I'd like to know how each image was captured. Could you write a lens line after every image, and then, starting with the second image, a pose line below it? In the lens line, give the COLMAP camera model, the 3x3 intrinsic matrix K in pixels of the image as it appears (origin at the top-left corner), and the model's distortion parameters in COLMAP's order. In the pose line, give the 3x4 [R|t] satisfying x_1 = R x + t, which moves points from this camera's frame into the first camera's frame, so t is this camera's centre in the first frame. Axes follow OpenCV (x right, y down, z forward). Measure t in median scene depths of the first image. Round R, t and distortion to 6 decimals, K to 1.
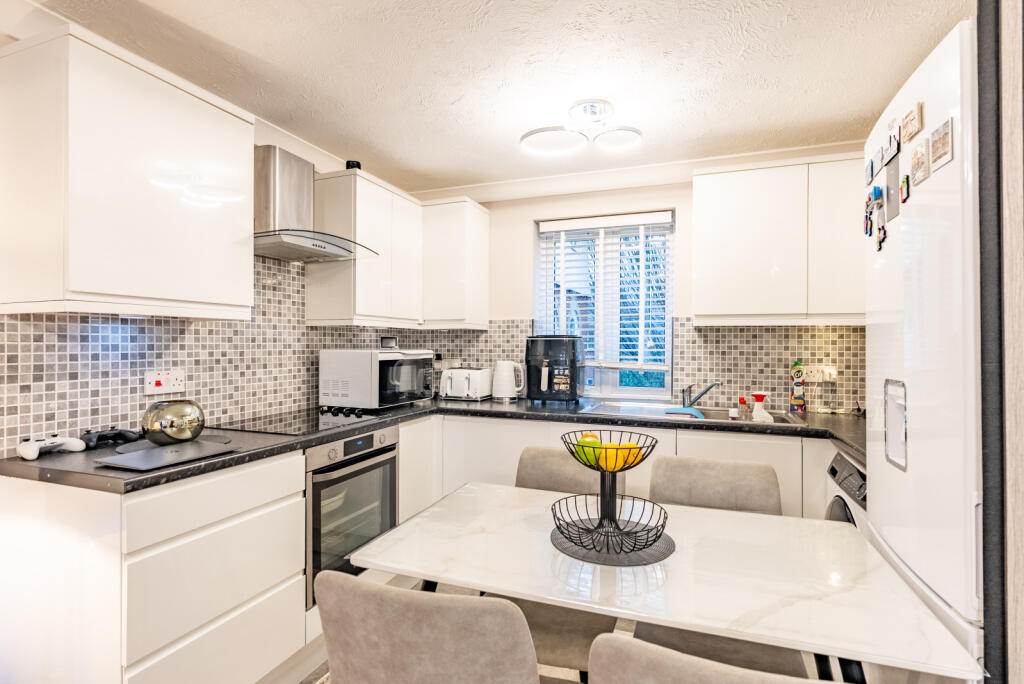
lens RADIAL K [[493.8, 0, 513.7], [0, 493.8, 341.8], [0, 0, 1]] dist [-0.009024, 0.001553]
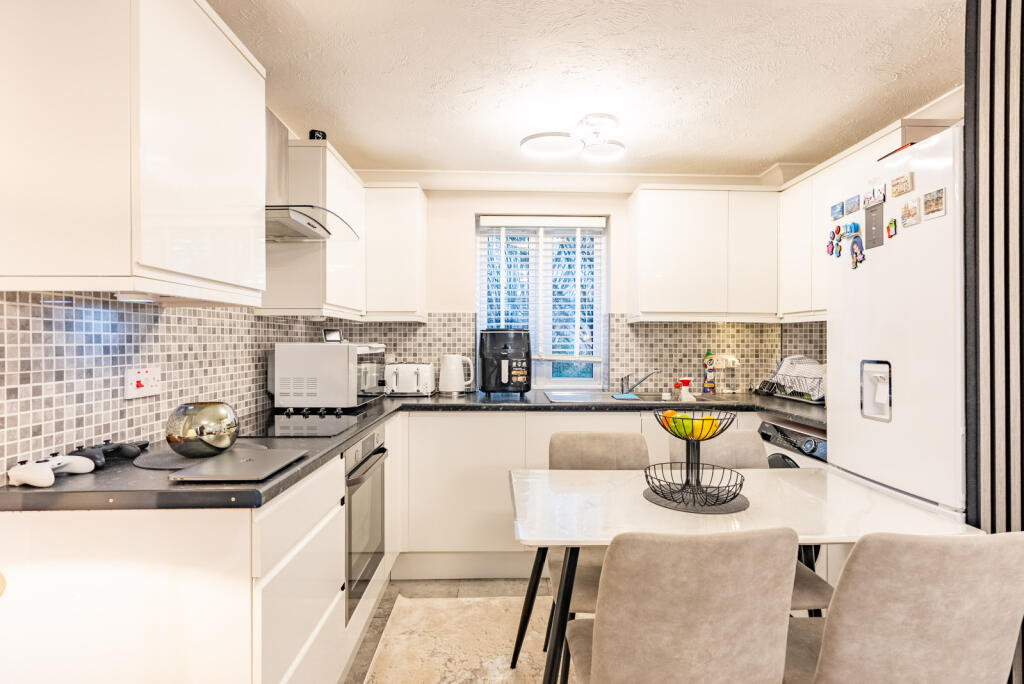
lens RADIAL K [[518.1, 0, 510.4], [0, 518.1, 342.4], [0, 0, 1]] dist [-0.006053, -0.000578]
pose [[0.926839, -0.001630, 0.375455, -0.408251], [-0.001504, 0.999966, 0.008054, 0.008199], [-0.375456, -0.008029, 0.926806, 0.001833]]
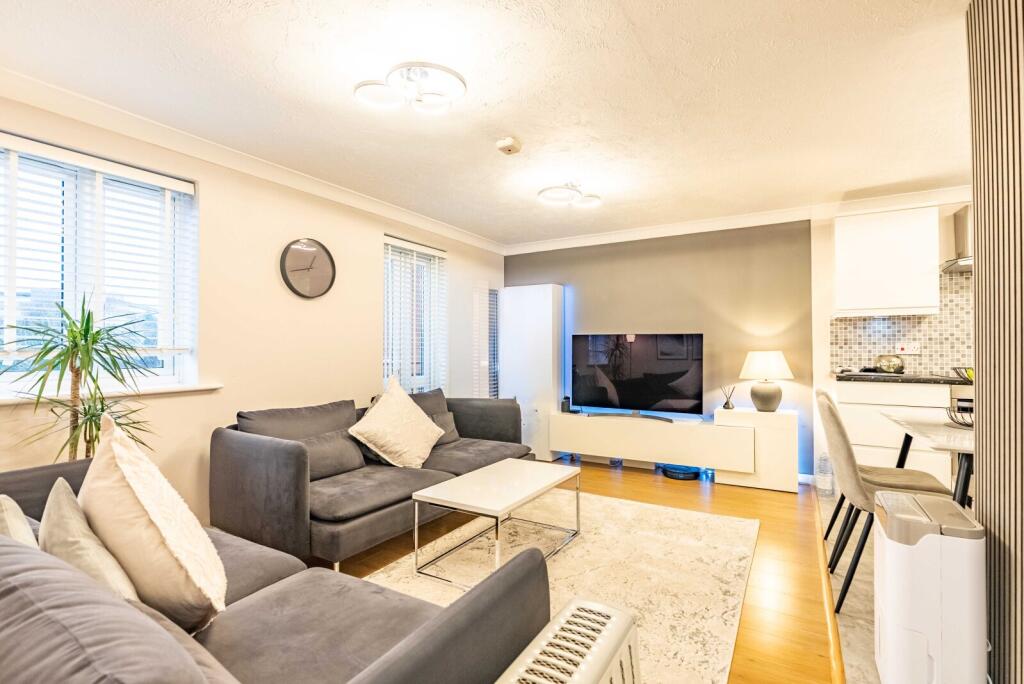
lens RADIAL K [[475.0, 0, 513.9], [0, 475.0, 343.8], [0, 0, 1]] dist [-0.001343, 0.000102]
pose [[-0.163490, -0.013474, -0.986453, 1.242471], [0.003998, 0.999889, -0.014320, 0.072174], [0.986537, -0.006285, -0.163418, -0.217877]]
